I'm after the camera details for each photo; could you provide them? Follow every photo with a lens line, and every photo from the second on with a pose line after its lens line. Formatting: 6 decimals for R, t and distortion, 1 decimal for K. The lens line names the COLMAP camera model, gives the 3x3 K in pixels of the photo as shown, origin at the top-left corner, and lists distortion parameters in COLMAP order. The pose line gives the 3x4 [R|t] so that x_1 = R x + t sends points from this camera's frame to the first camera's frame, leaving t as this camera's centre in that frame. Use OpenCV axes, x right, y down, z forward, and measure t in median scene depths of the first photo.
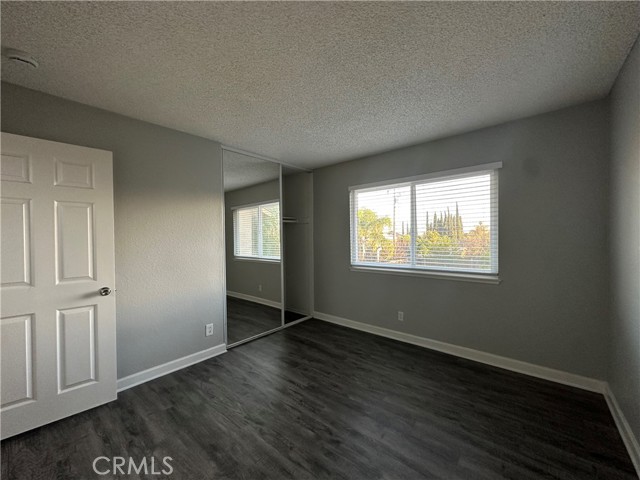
lens RADIAL K [[253.3, 0, 316.5], [0, 253.3, 236.2], [0, 0, 1]] dist [-0.008337, -0.000016]
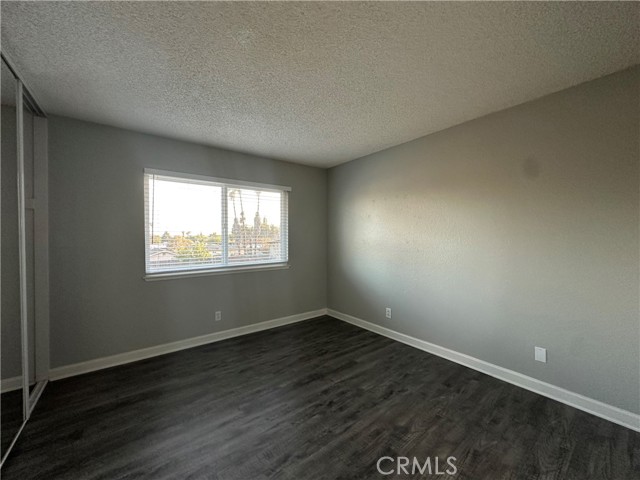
lens RADIAL K [[253.3, 0, 321.1], [0, 253.3, 240.2], [0, 0, 1]] dist [-0.008337, -0.000016]
pose [[0.201946, -0.008216, 0.979362, -0.713964], [-0.000648, 0.999963, 0.008523, 0.009166], [-0.979396, -0.002356, 0.201933, 0.507685]]
